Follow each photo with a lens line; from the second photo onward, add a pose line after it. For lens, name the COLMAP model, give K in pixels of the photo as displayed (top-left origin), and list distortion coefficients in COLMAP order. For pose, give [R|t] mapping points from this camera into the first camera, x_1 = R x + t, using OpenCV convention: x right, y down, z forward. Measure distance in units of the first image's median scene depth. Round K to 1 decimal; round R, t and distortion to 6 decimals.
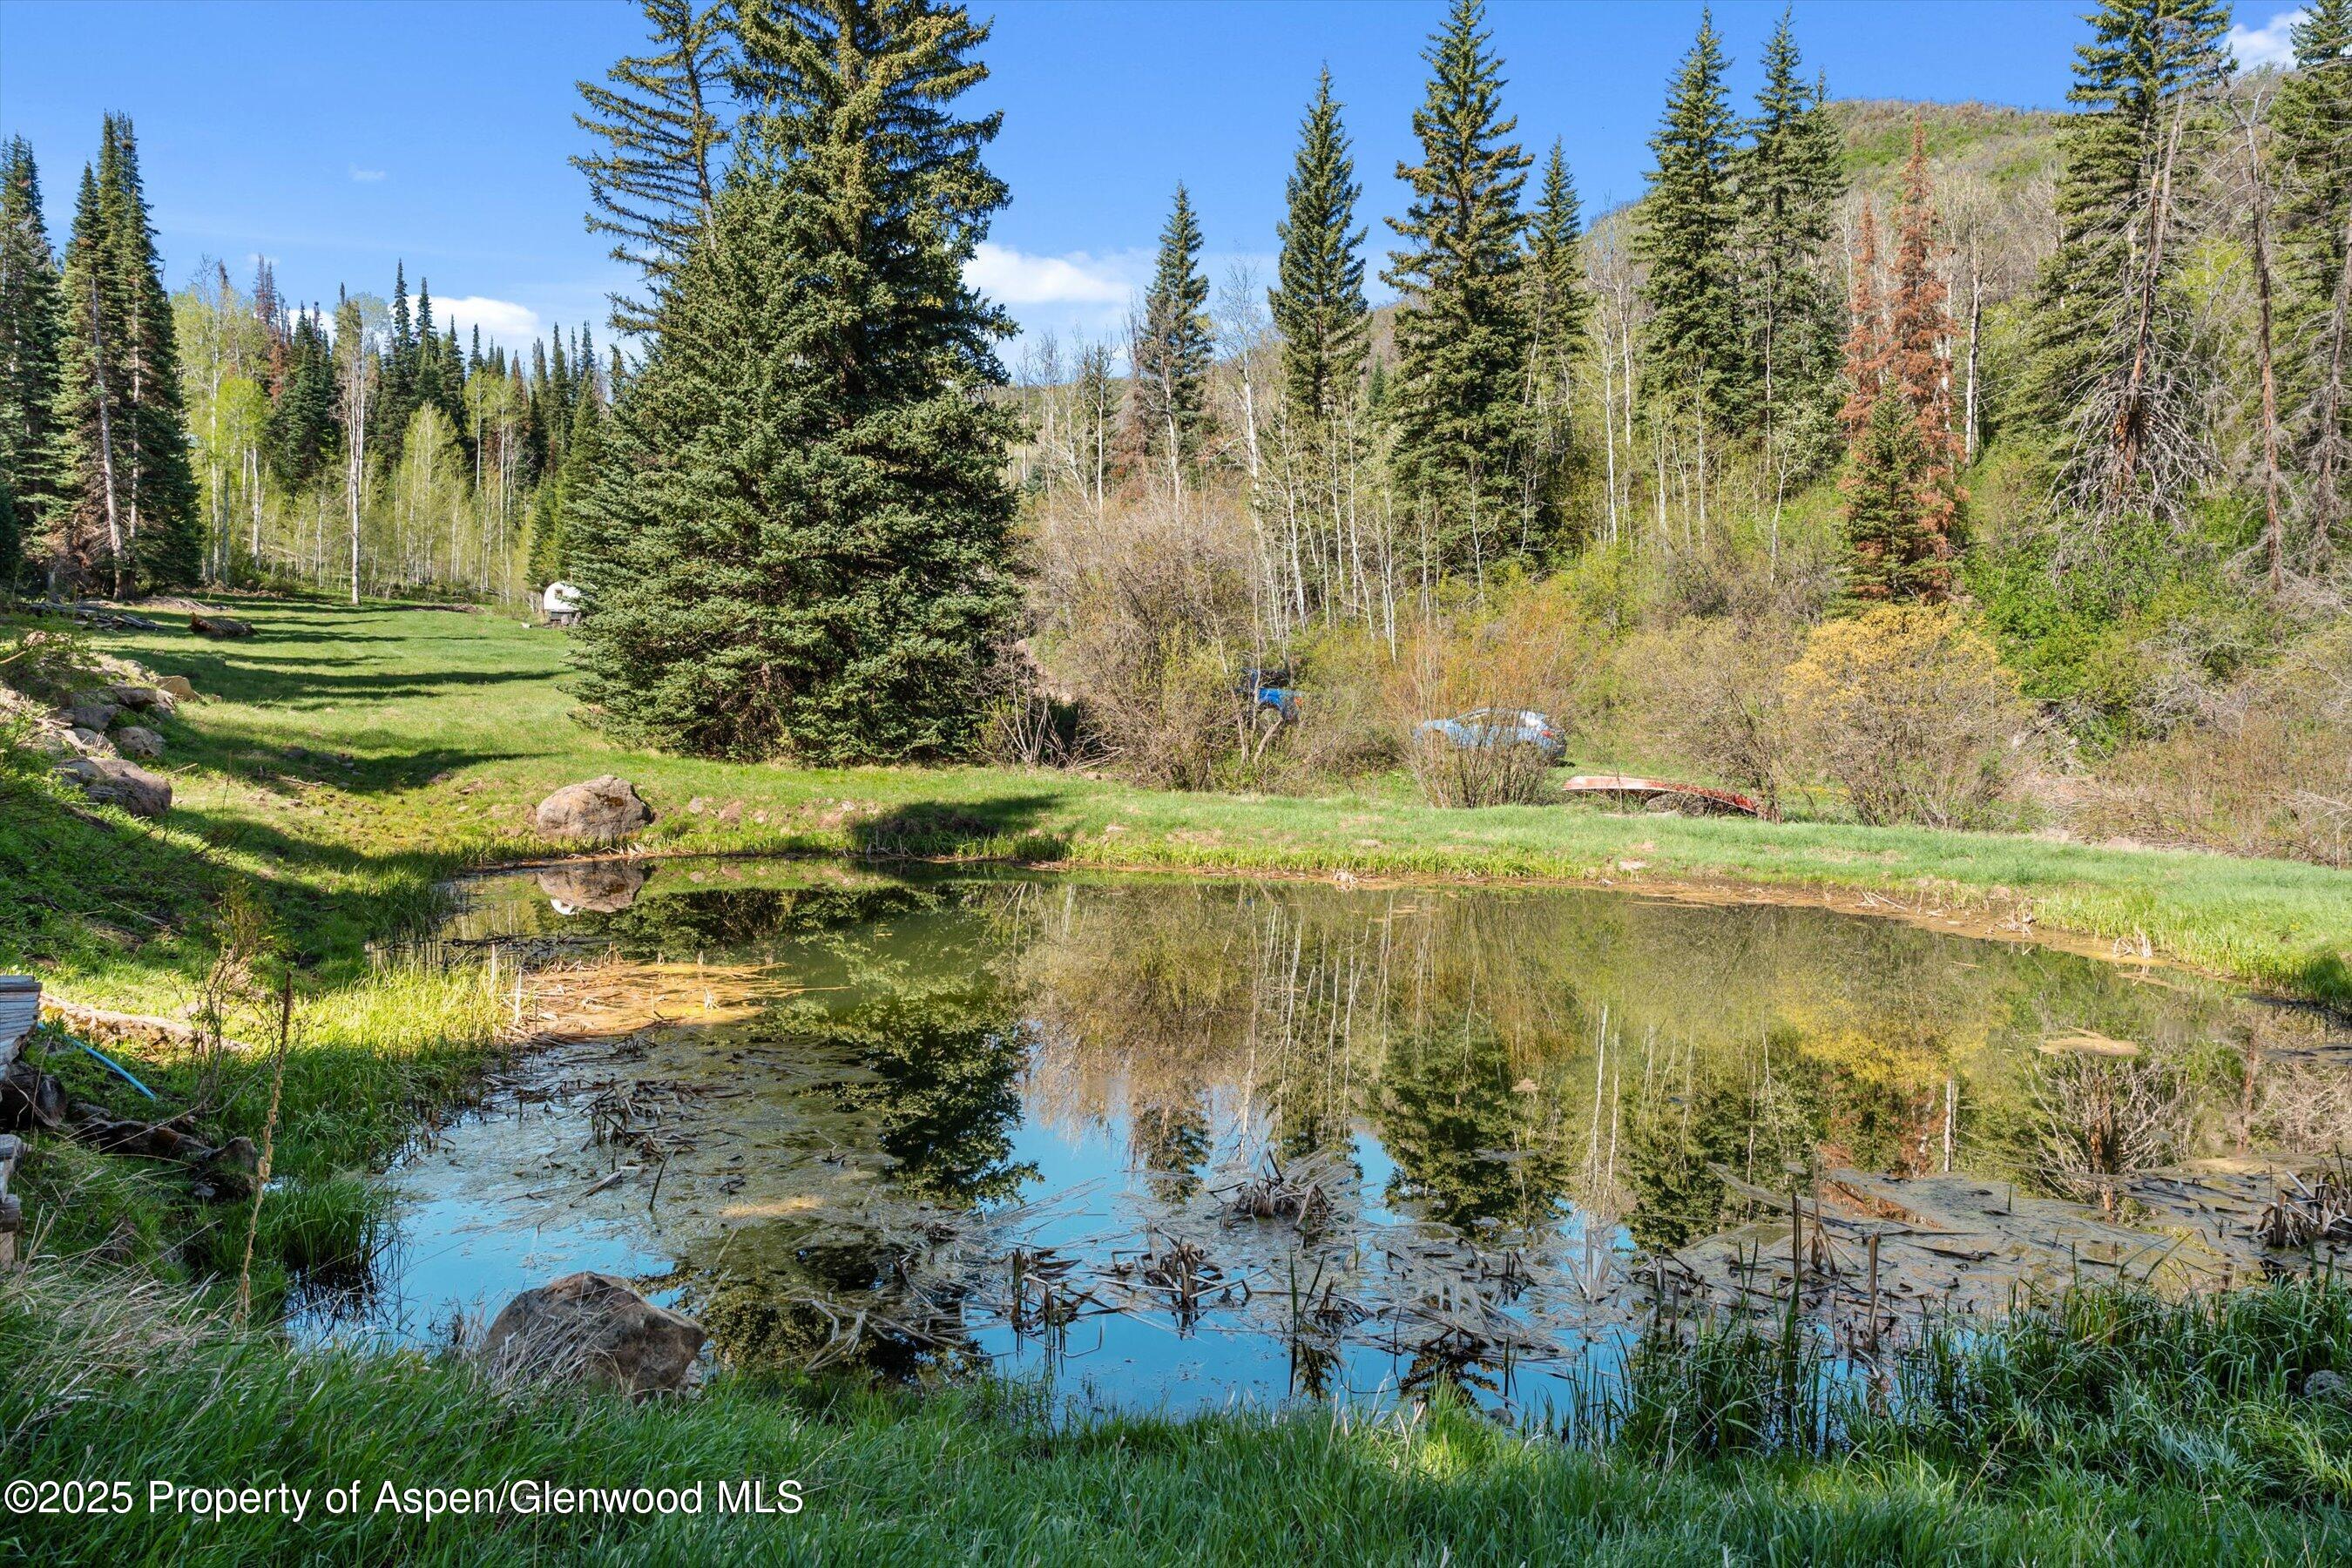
lens RADIAL K [[1577.6, 0, 1171.0], [0, 1577.6, 788.1], [0, 0, 1]] dist [-0.000374, -0.002000]
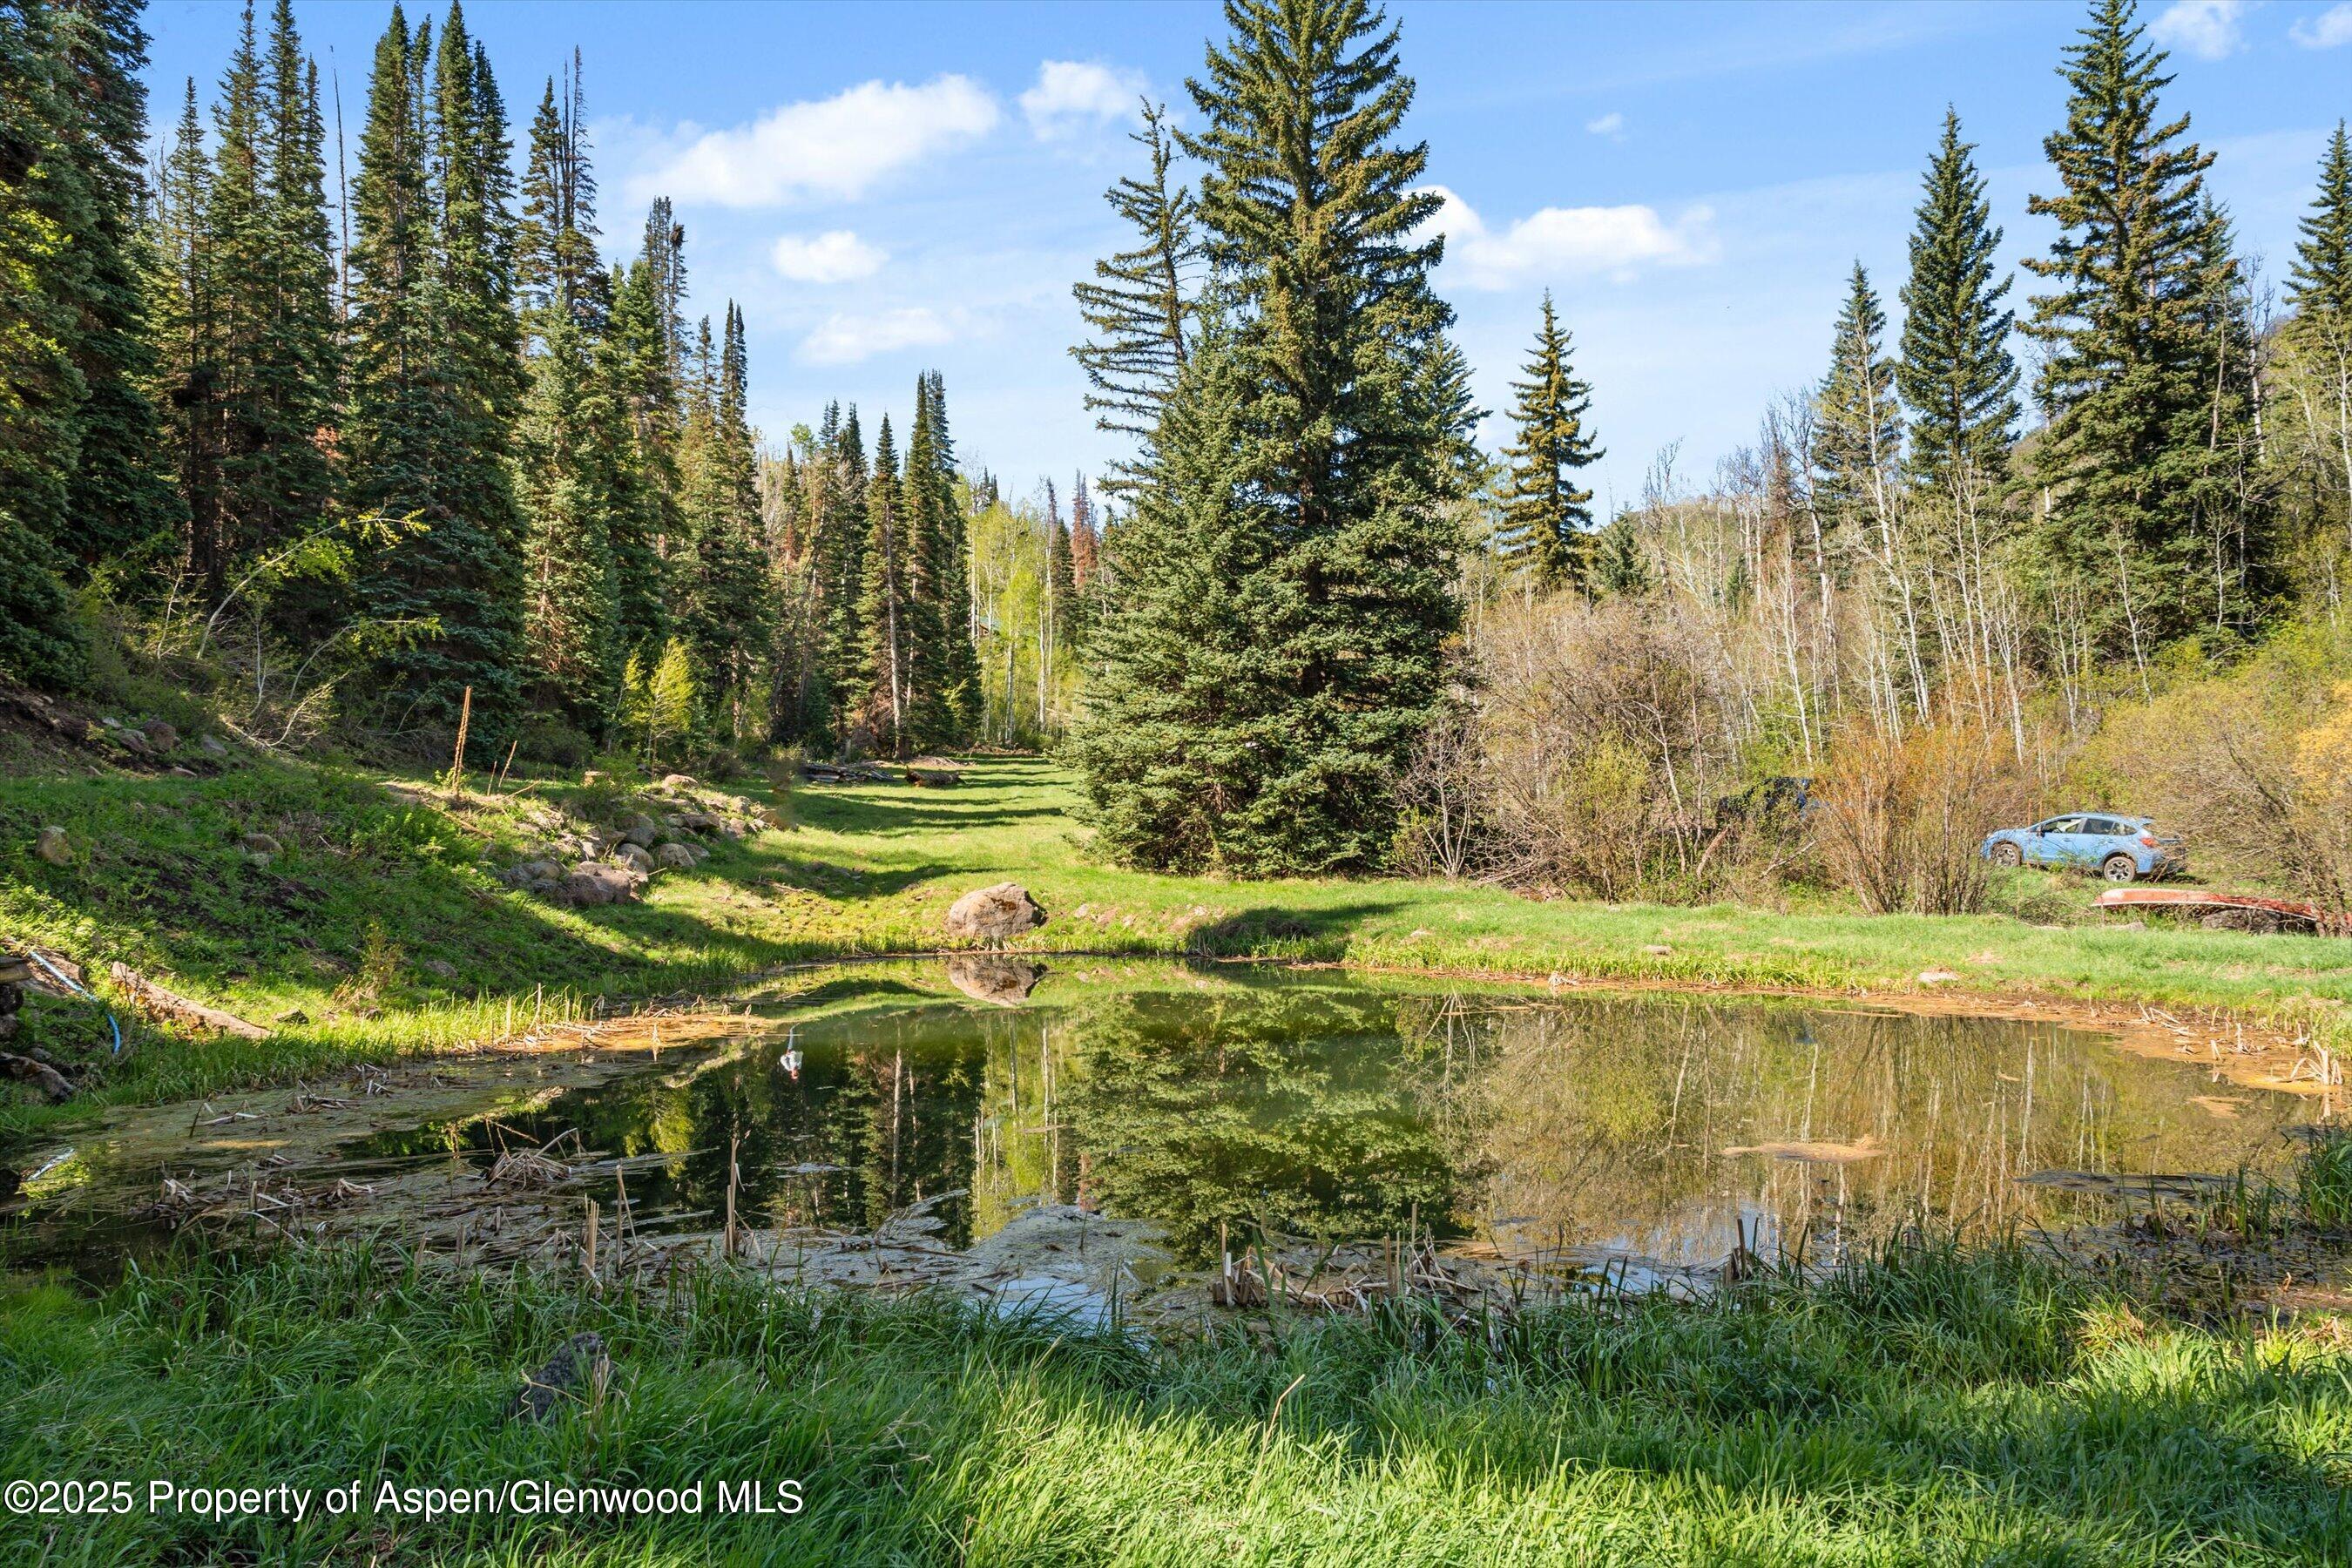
lens RADIAL K [[1606.1, 0, 1176.0], [0, 1606.1, 784.0], [0, 0, 1]] dist [0.004330, -0.005790]
pose [[0.877576, -0.034012, -0.478229, 0.146688], [-0.011374, 0.995723, -0.091688, 0.012773], [0.479302, 0.085902, 0.873436, 0.029451]]
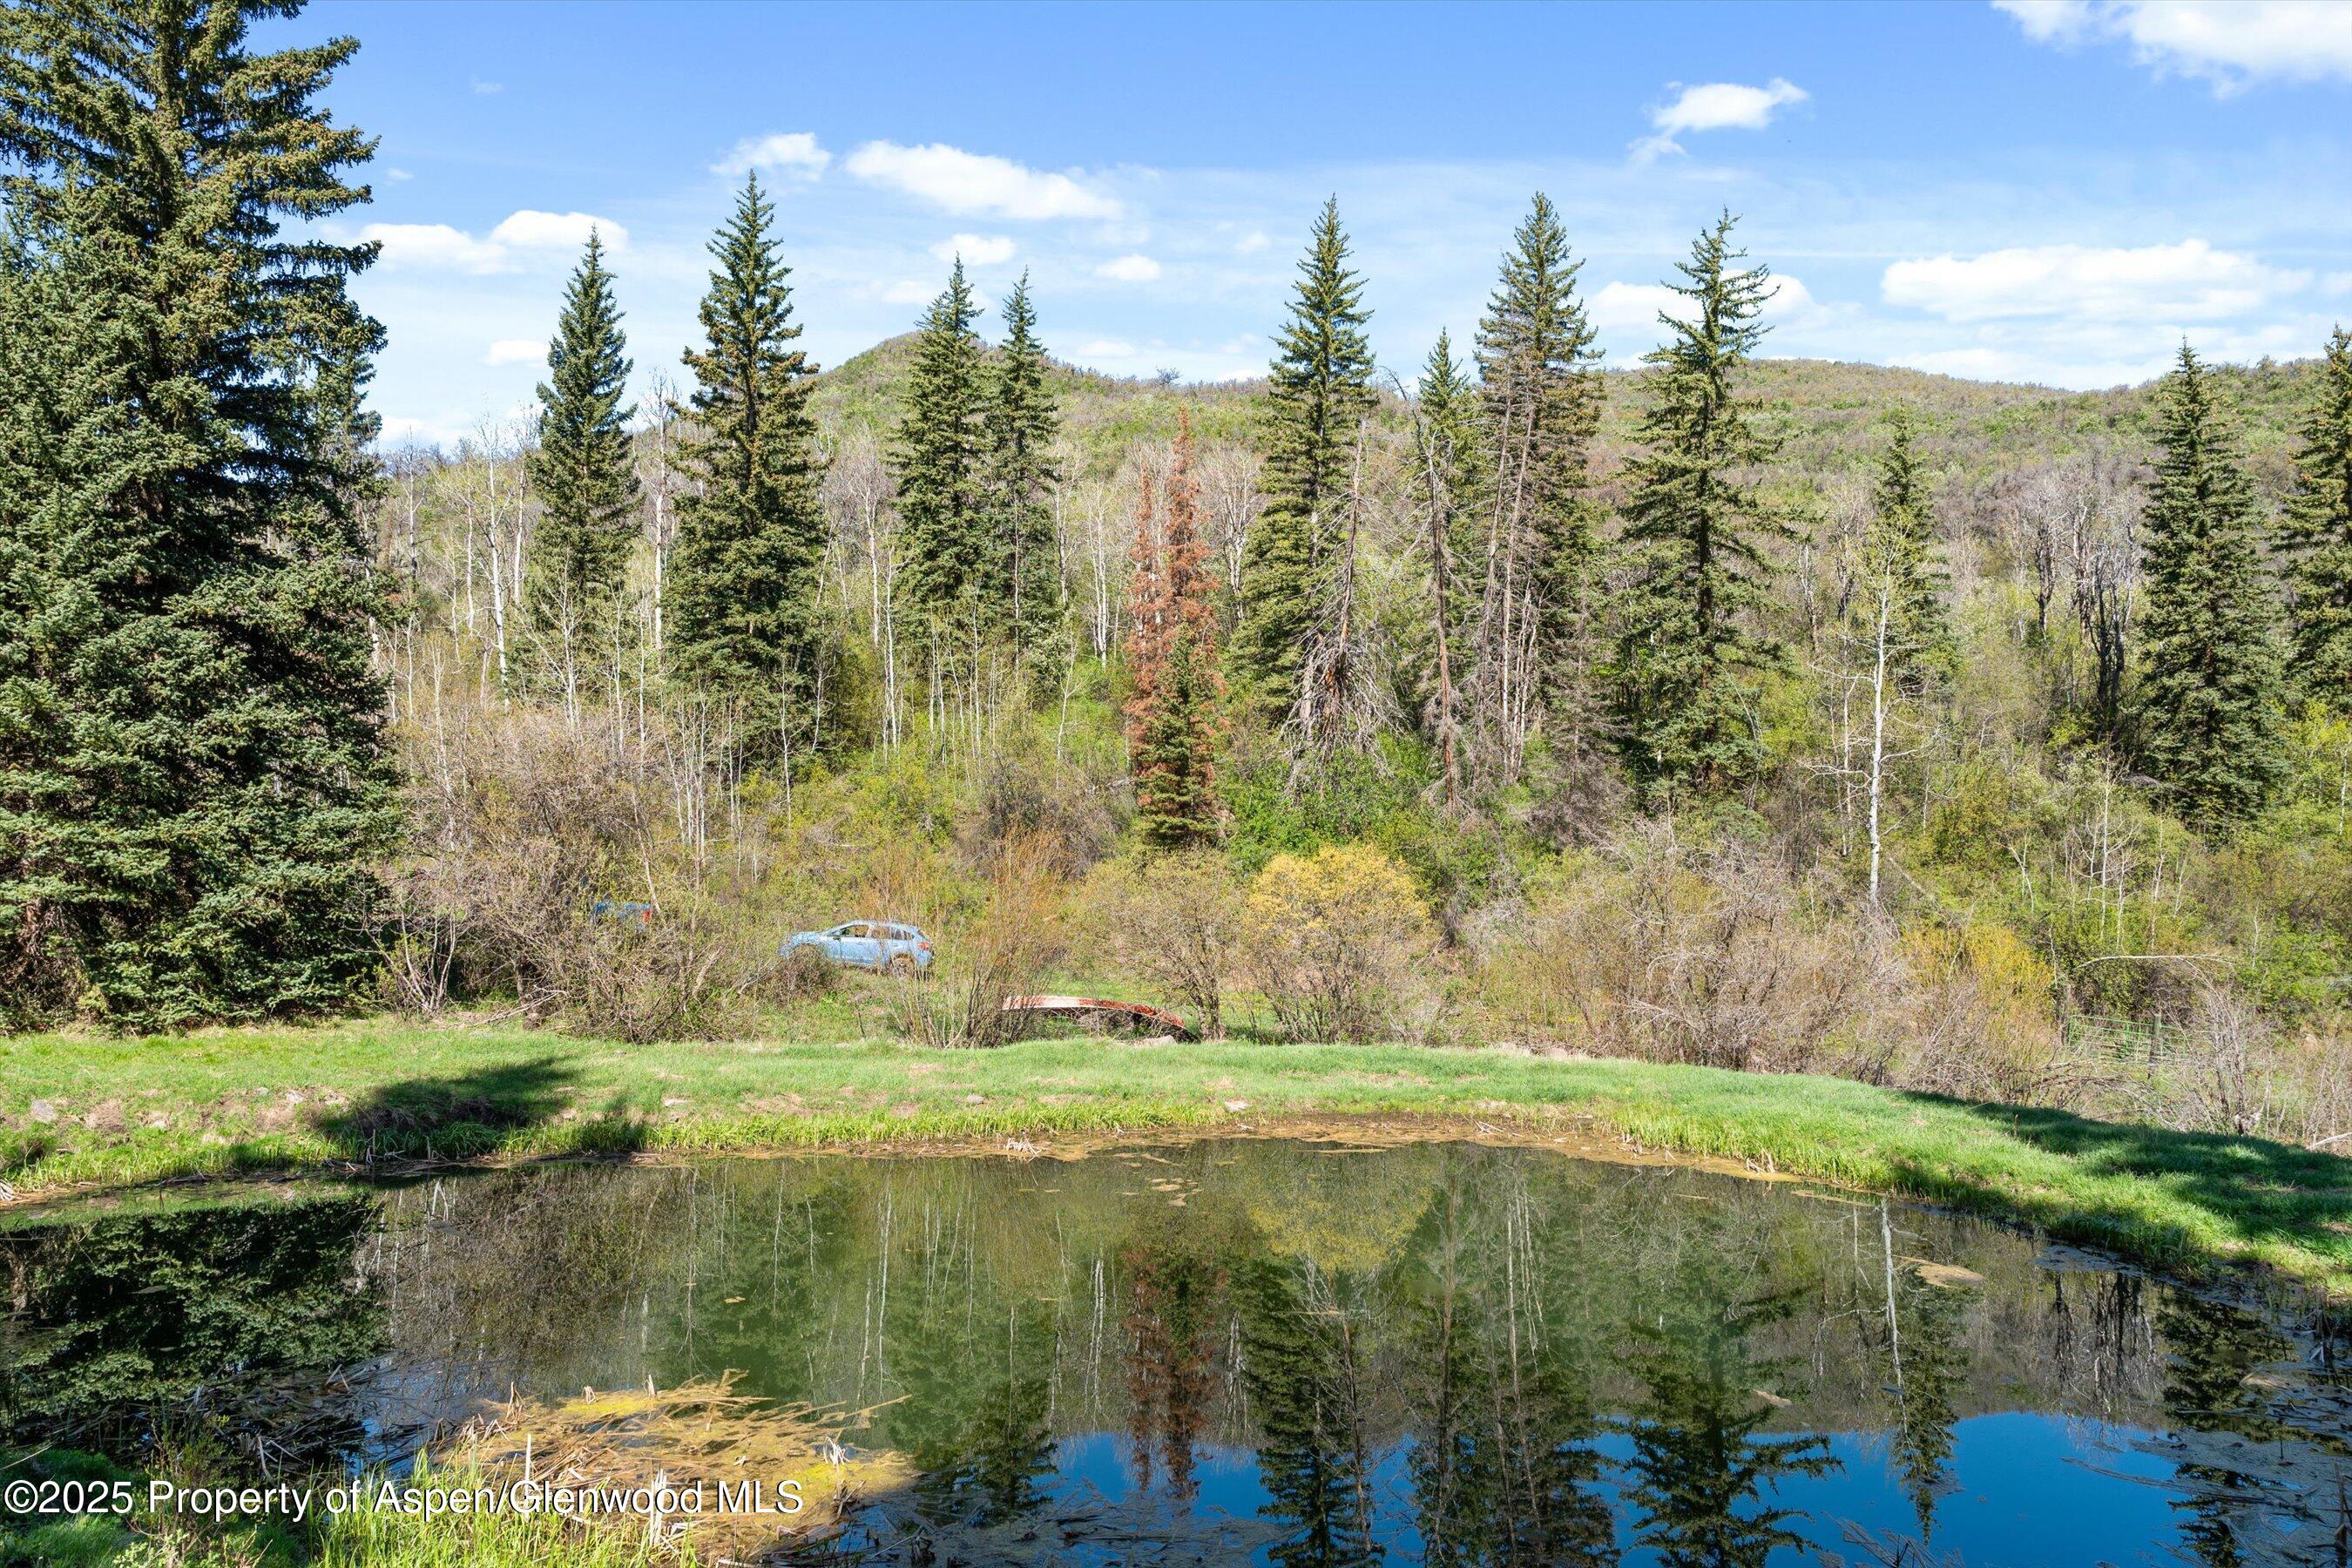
lens RADIAL K [[1577.6, 0, 1171.0], [0, 1577.6, 788.1], [0, 0, 1]] dist [-0.000374, -0.002000]
pose [[0.834263, 0.026480, 0.550731, -0.138701], [0.029181, 0.995326, -0.092061, -0.028056], [-0.550594, 0.092874, 0.829590, 0.052637]]
